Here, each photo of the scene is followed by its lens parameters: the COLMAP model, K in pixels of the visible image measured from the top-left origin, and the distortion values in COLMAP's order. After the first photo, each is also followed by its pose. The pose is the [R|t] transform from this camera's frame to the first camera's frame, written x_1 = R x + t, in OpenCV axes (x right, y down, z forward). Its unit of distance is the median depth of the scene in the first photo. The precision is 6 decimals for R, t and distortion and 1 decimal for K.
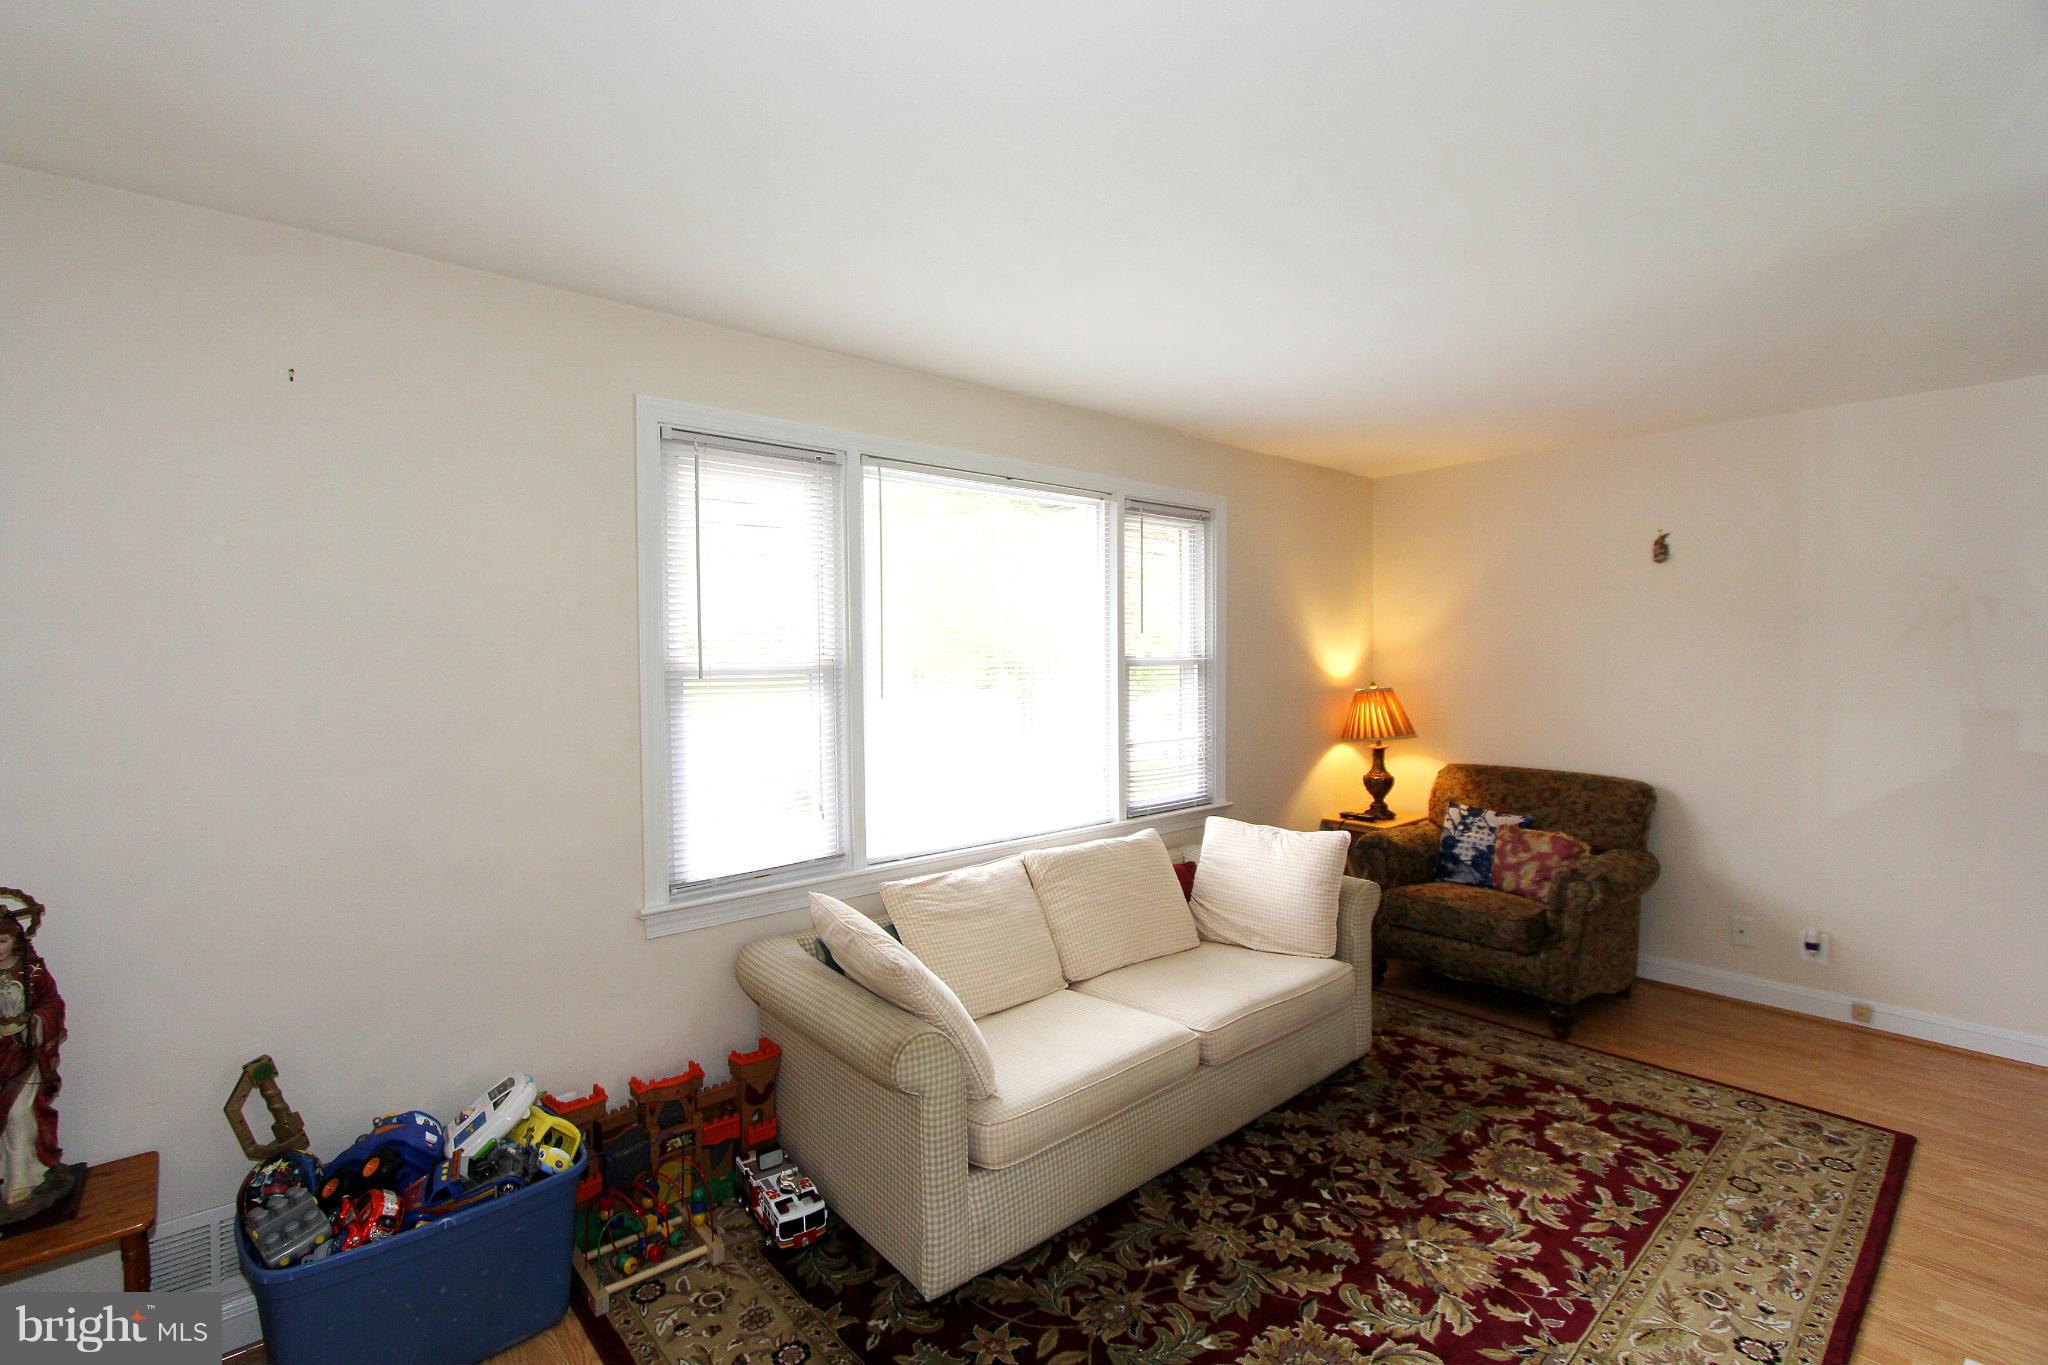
lens RADIAL K [[936.9, 0, 1009.2], [0, 936.9, 679.8], [0, 0, 1]] dist [-0.014629, 0.000693]
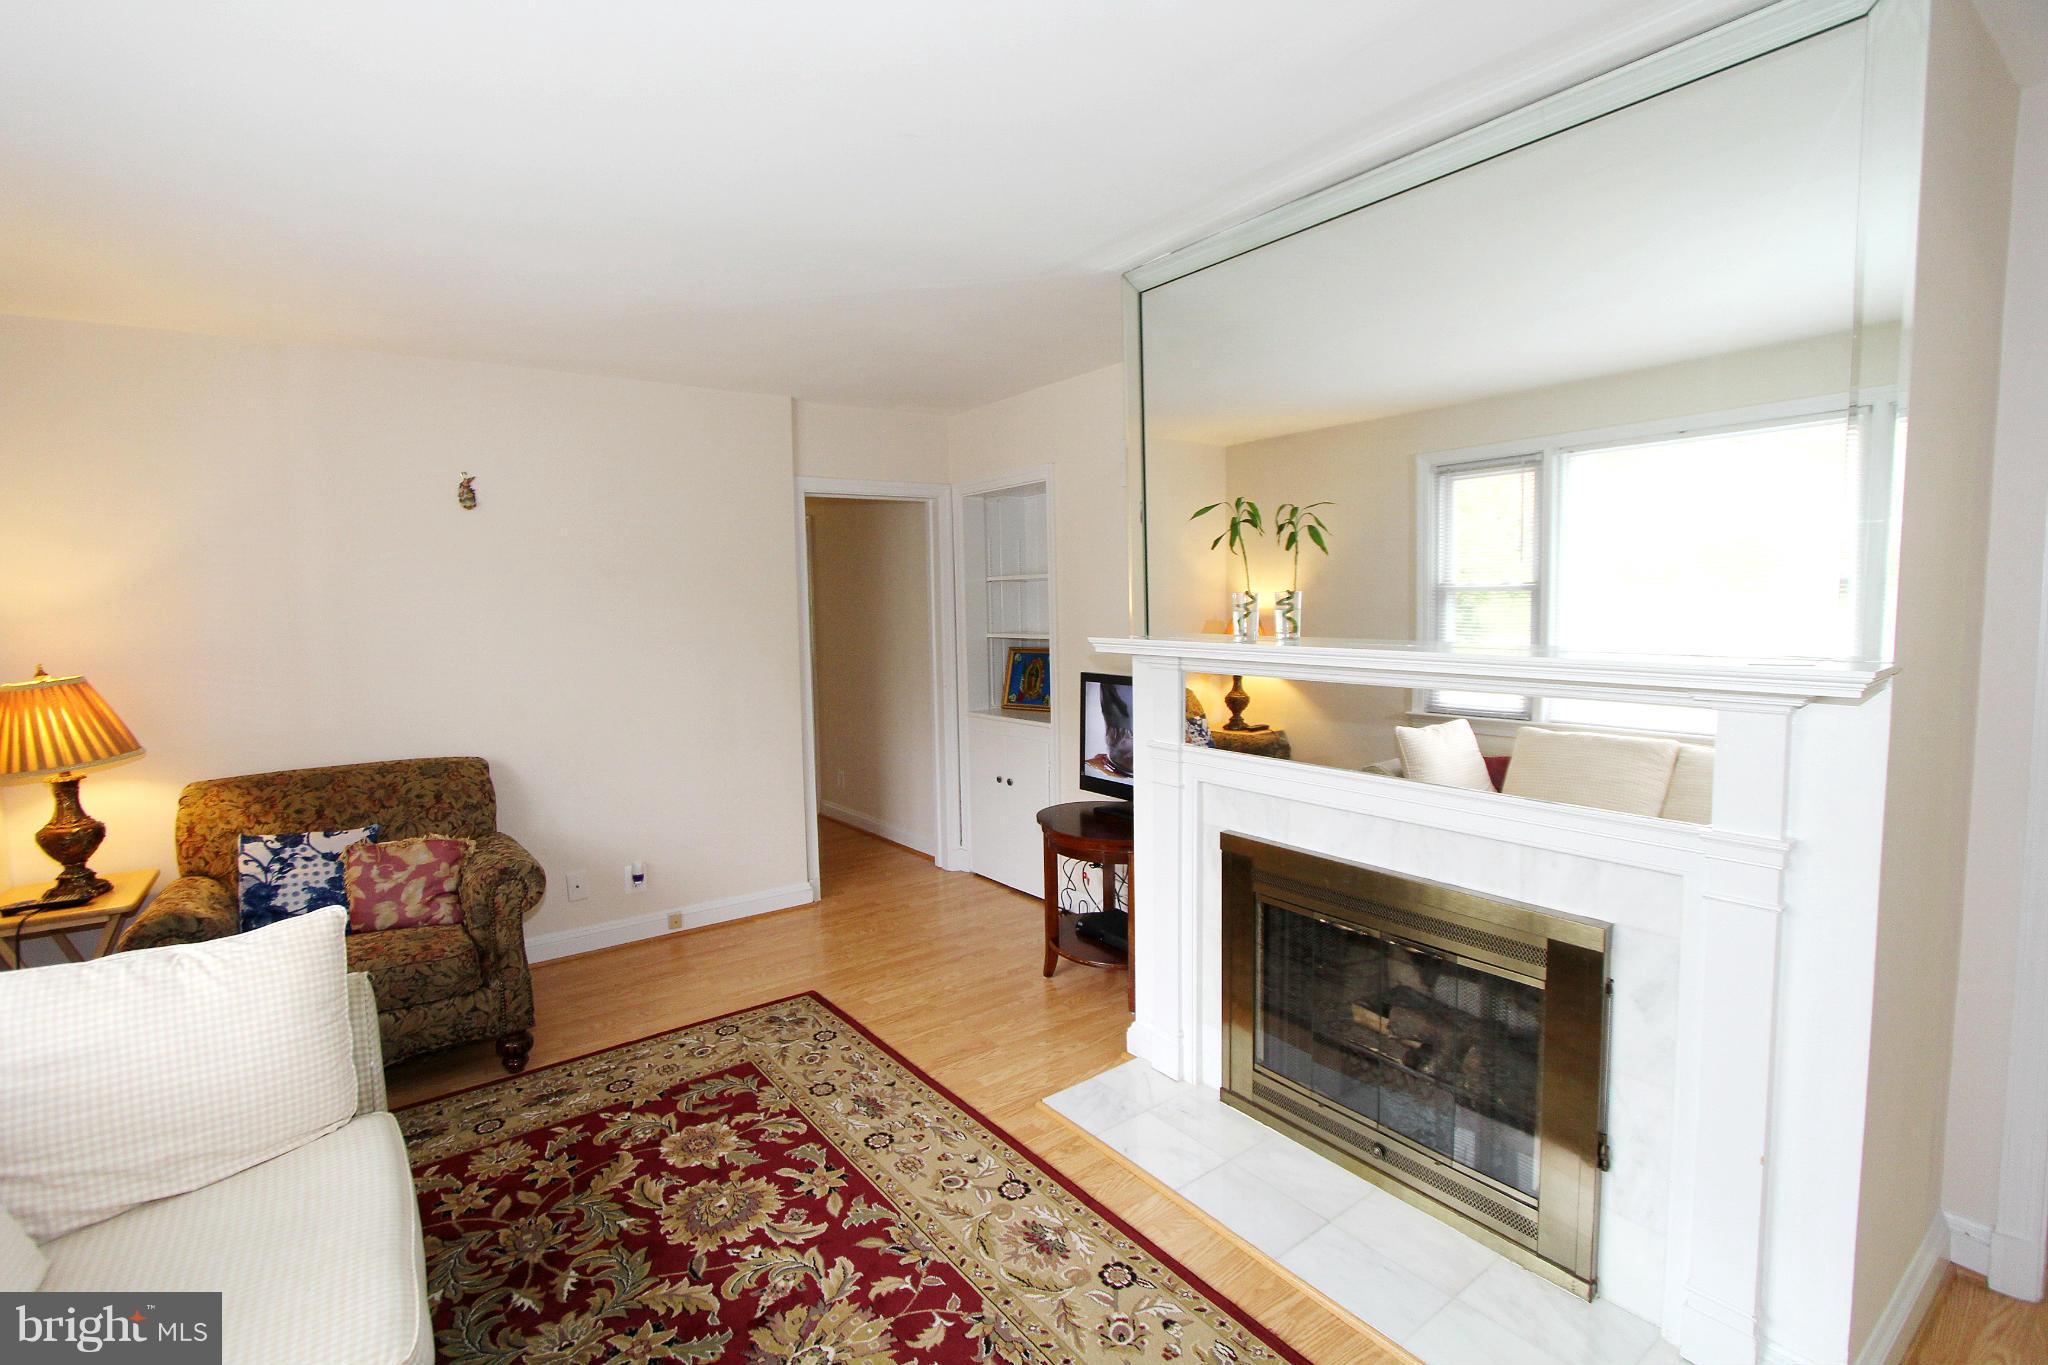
lens RADIAL K [[936.9, 0, 1009.2], [0, 936.9, 679.8], [0, 0, 1]] dist [-0.014629, 0.000693]
pose [[0.082811, -0.080719, 0.993291, -0.237266], [0.052622, 0.995678, 0.076526, -0.006096], [-0.995175, 0.045931, 0.086701, 0.661010]]
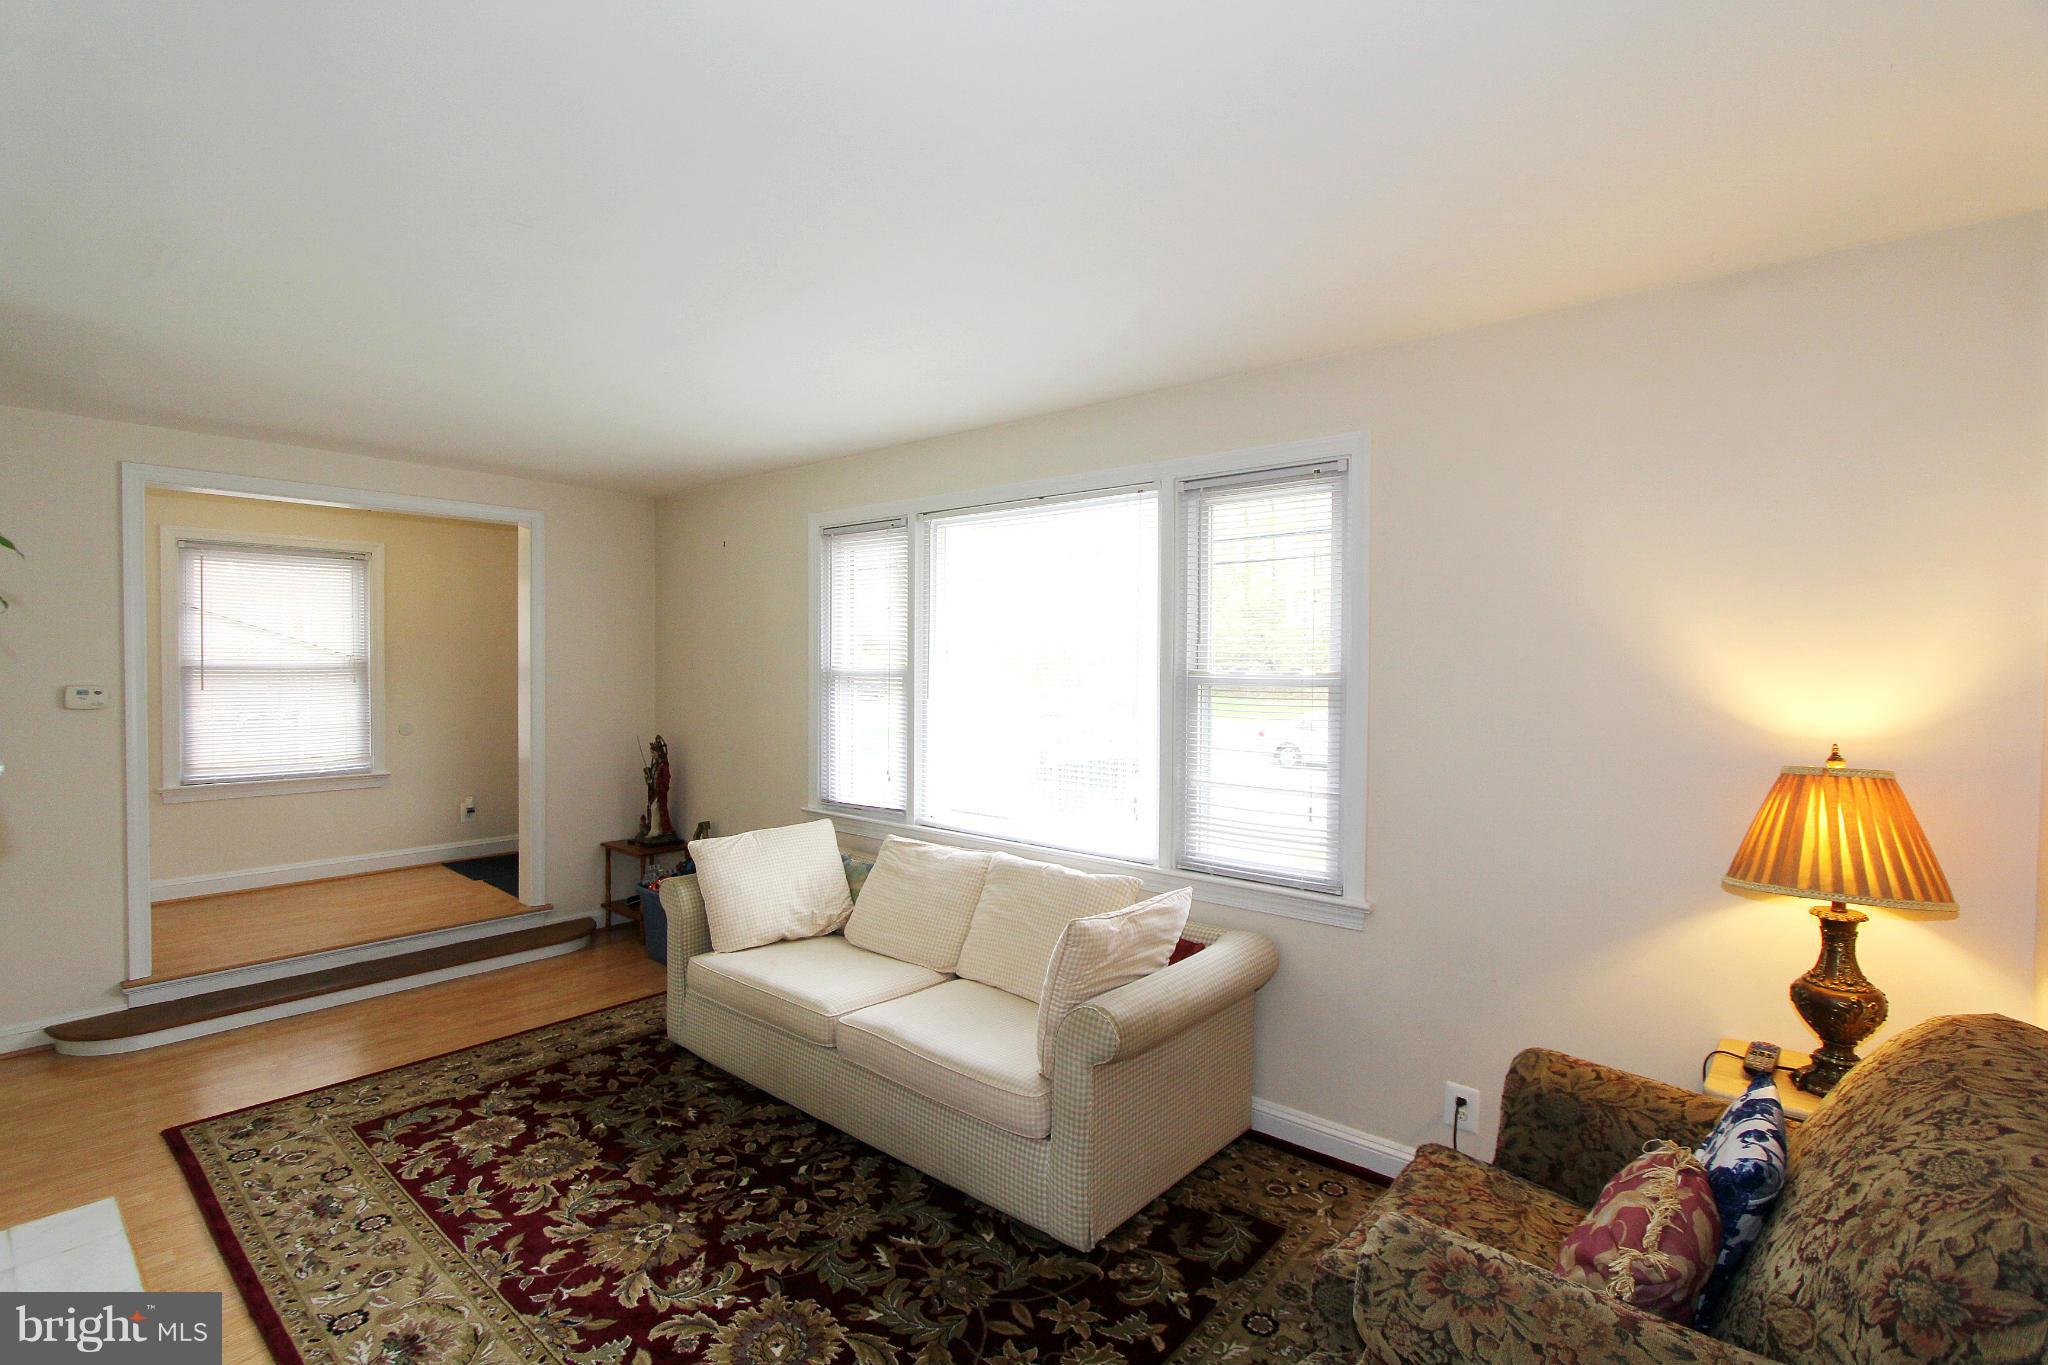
lens RADIAL K [[936.9, 0, 1009.2], [0, 936.9, 679.8], [0, 0, 1]] dist [-0.014629, 0.000693]
pose [[0.143851, 0.024245, -0.989302, 1.365819], [-0.040085, 0.999022, 0.018654, -0.039134], [0.988787, 0.036972, 0.144683, 1.091374]]
